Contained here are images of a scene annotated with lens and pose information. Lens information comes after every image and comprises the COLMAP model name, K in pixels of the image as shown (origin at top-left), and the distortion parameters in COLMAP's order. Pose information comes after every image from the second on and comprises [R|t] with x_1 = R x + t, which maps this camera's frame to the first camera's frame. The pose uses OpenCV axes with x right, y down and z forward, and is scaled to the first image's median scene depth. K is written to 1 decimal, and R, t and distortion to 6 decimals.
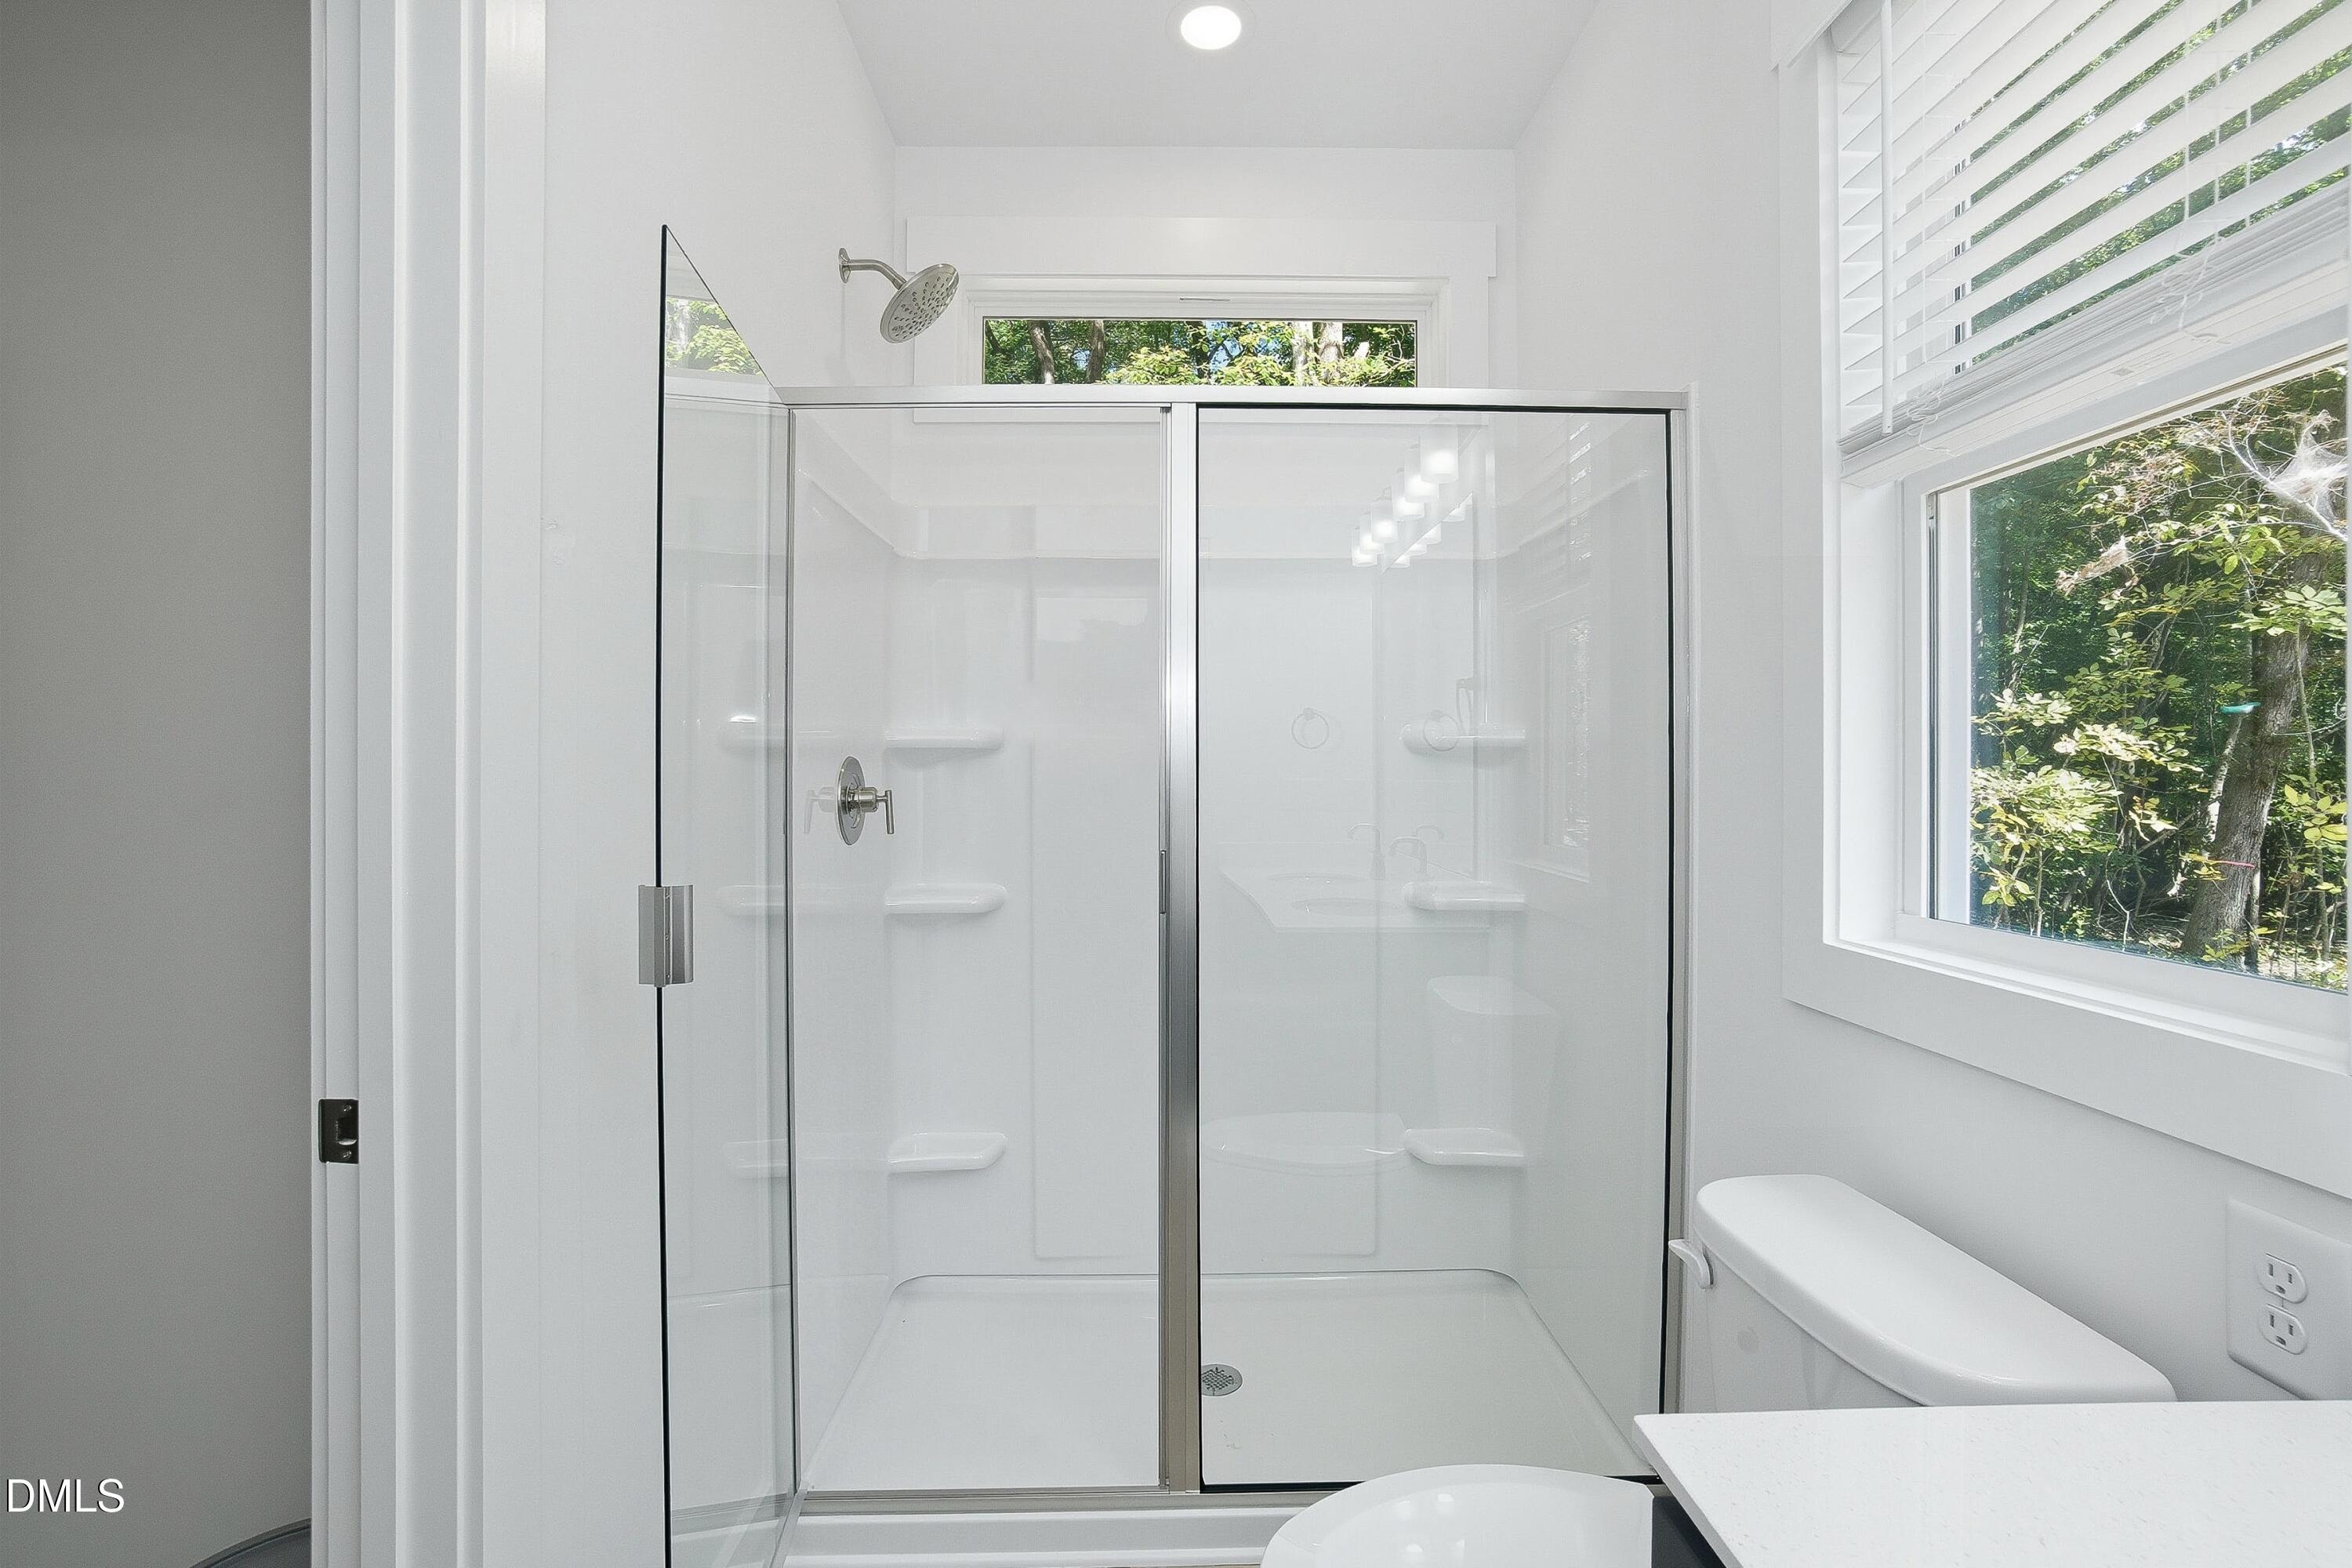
lens RADIAL K [[1096.8, 0, 1172.7], [0, 1096.8, 771.3], [0, 0, 1]] dist [-0.041398, 0.020898]
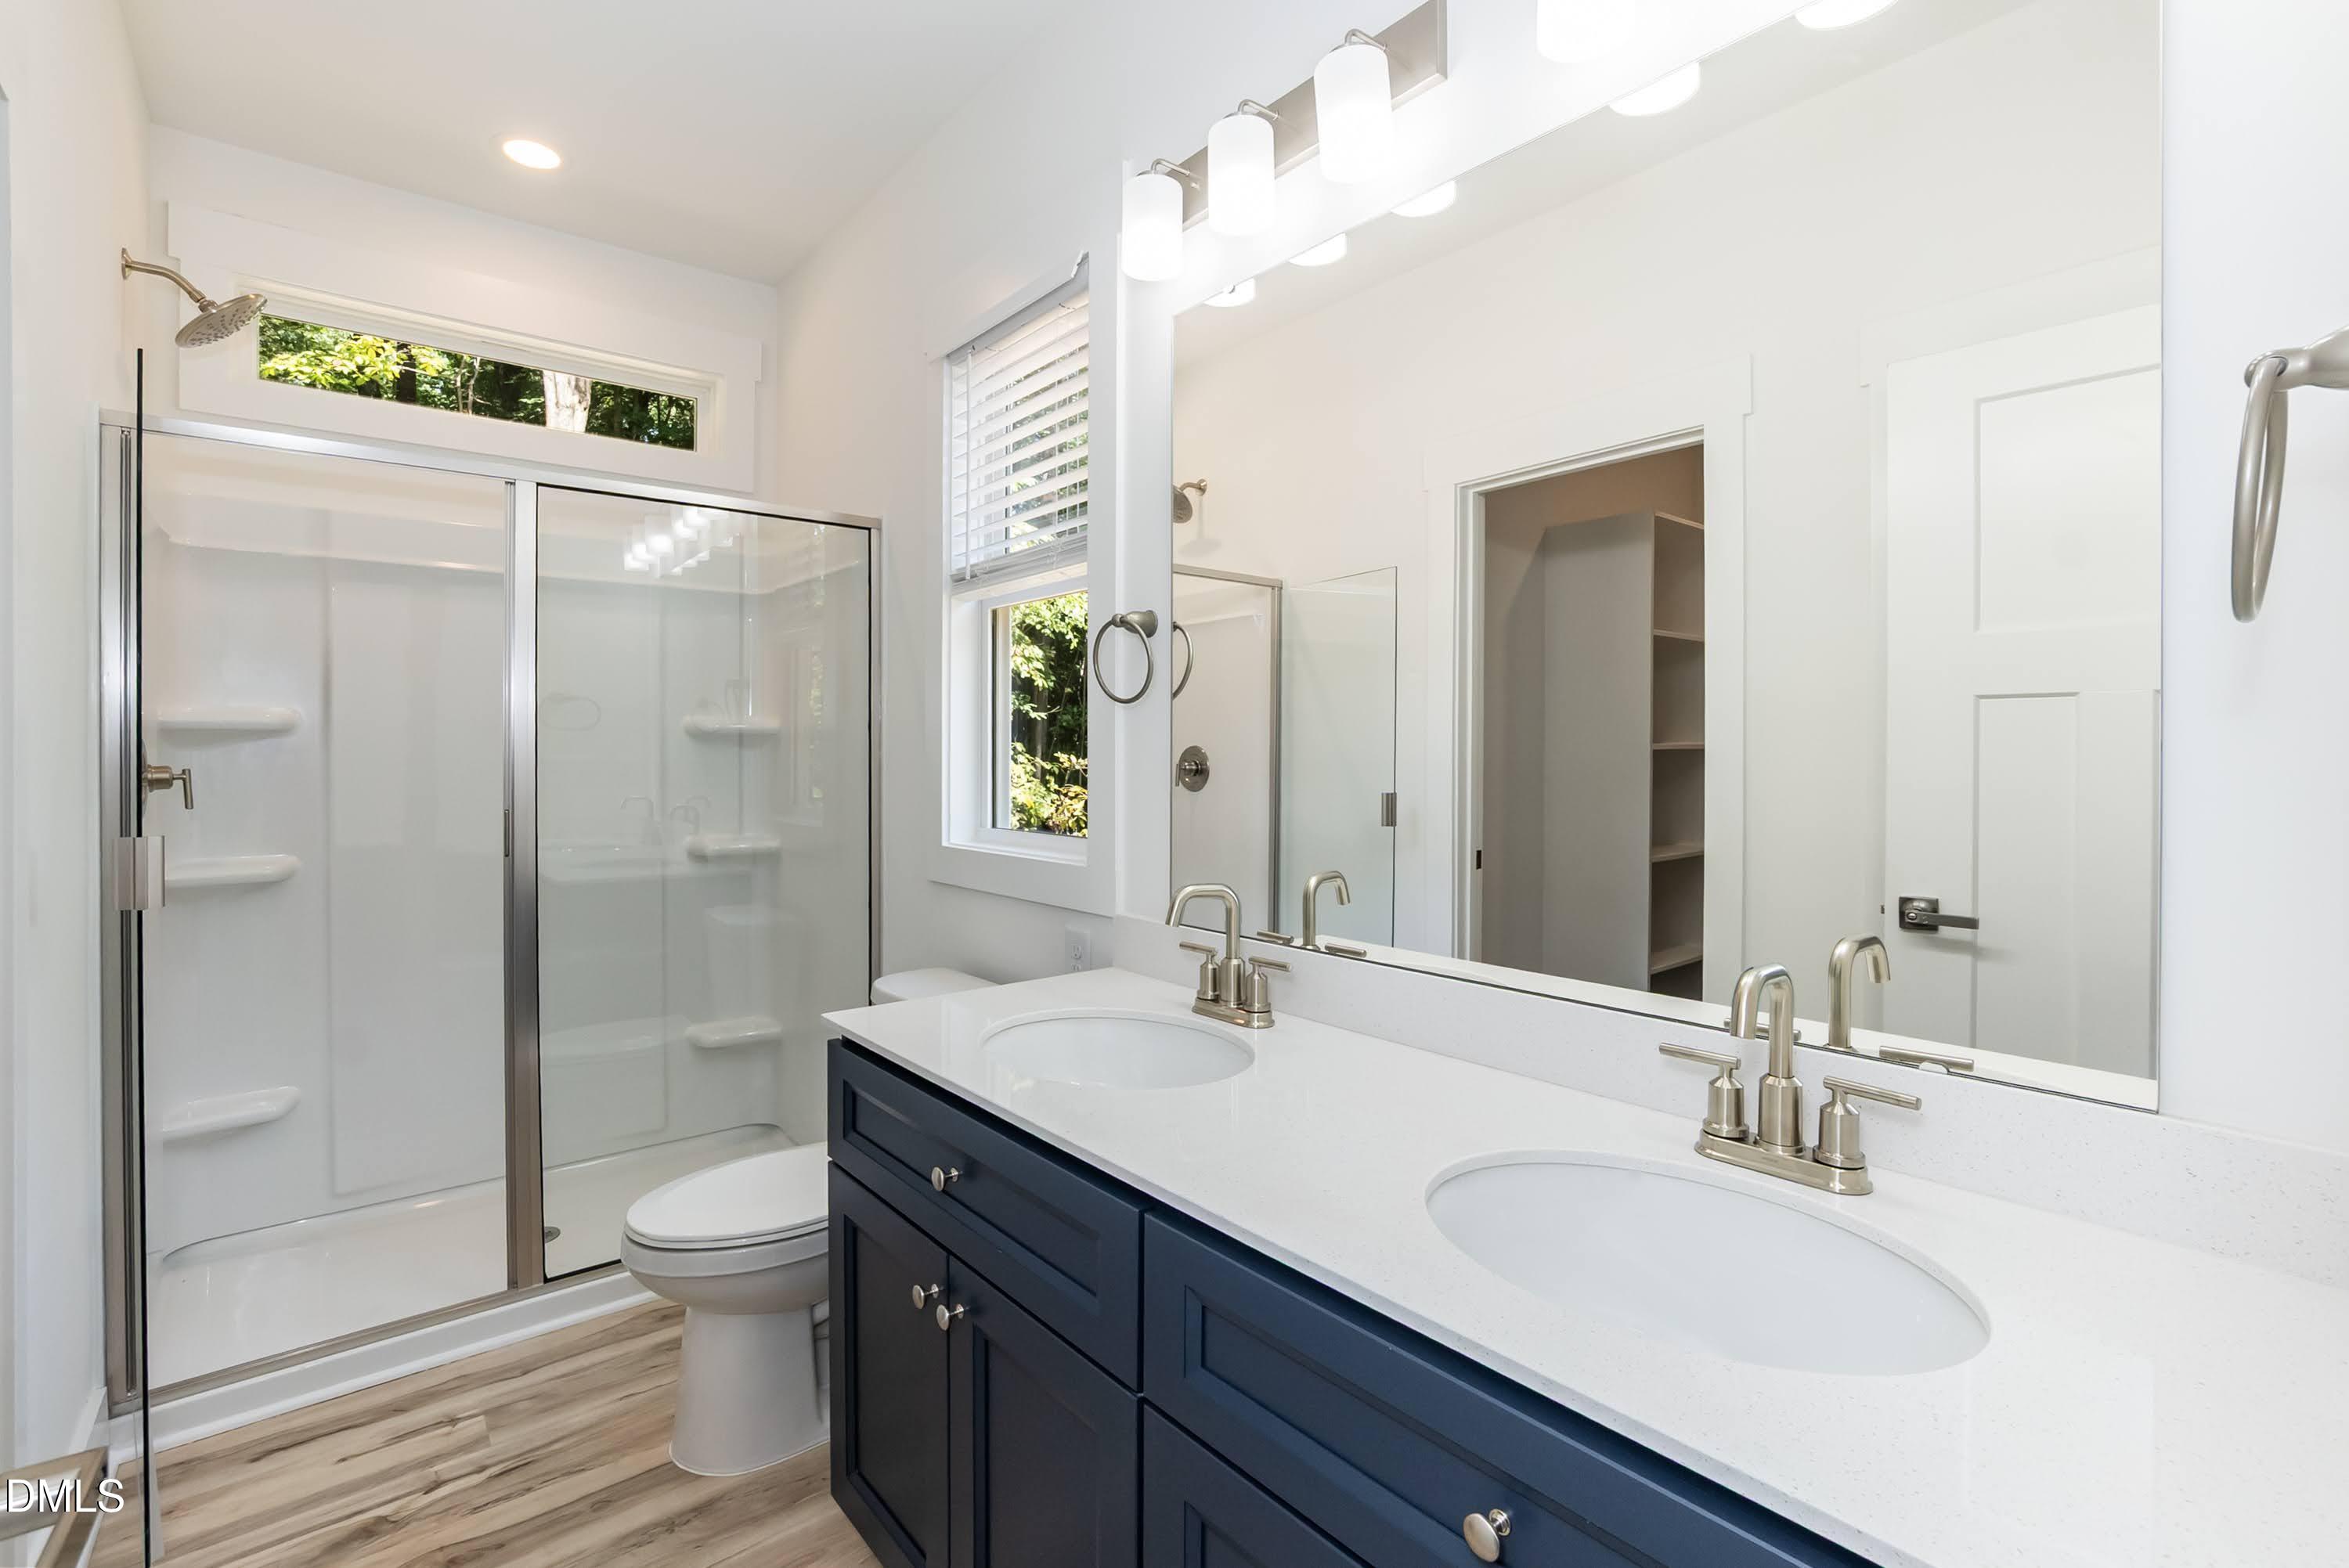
lens RADIAL K [[997.2, 0, 1182.9], [0, 997.2, 760.0], [0, 0, 1]] dist [-0.057794, 0.012062]
pose [[0.766521, -0.002790, 0.642213, -0.104933], [-0.001593, 0.999979, 0.006245, 0.001101], [-0.642217, -0.005809, 0.766501, -0.343448]]
